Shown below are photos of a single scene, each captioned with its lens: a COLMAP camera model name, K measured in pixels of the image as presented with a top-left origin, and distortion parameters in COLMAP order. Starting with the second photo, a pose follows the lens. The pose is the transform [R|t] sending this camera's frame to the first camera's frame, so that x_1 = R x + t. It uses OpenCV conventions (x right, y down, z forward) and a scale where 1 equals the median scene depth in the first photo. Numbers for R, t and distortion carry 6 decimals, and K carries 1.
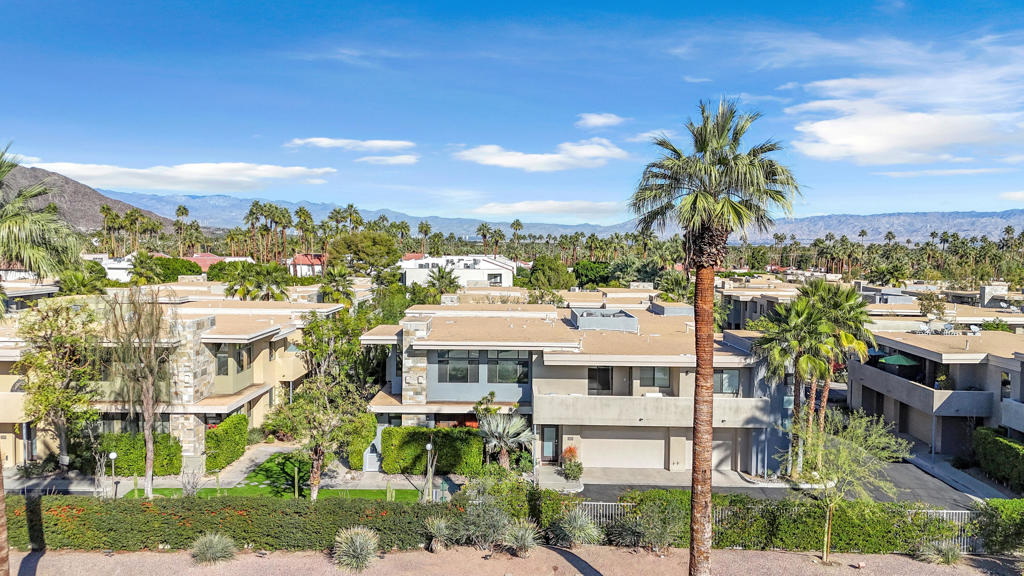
lens RADIAL K [[741.6, 0, 509.8], [0, 741.6, 283.0], [0, 0, 1]] dist [0.042497, -0.001264]
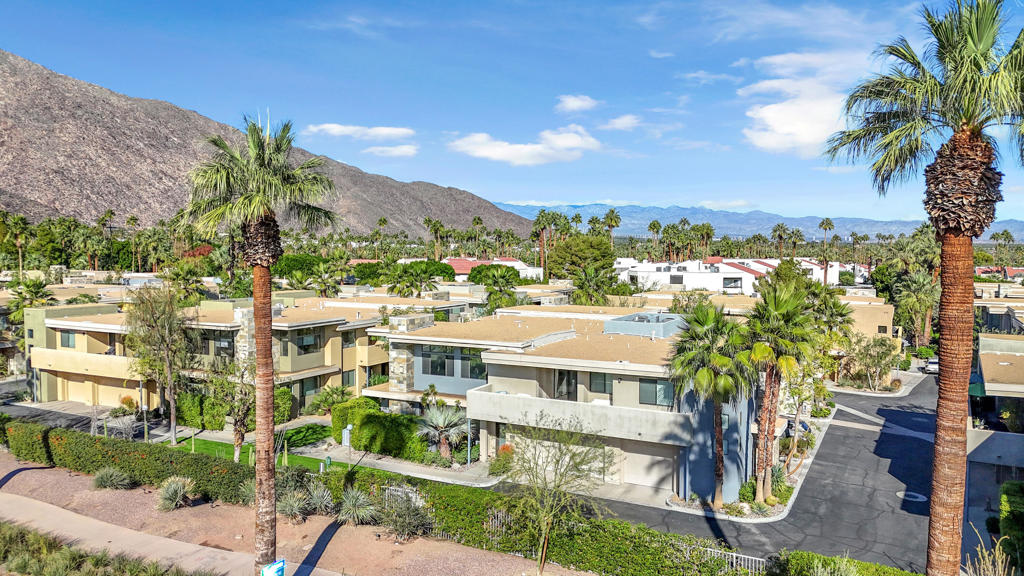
lens RADIAL K [[741.6, 0, 510.9], [0, 741.6, 293.1], [0, 0, 1]] dist [0.042497, -0.001264]
pose [[0.890436, 0.019950, -0.454672, 0.536356], [-0.015839, 0.999792, 0.012849, -0.000583], [0.454833, -0.004240, 0.890566, 0.093081]]
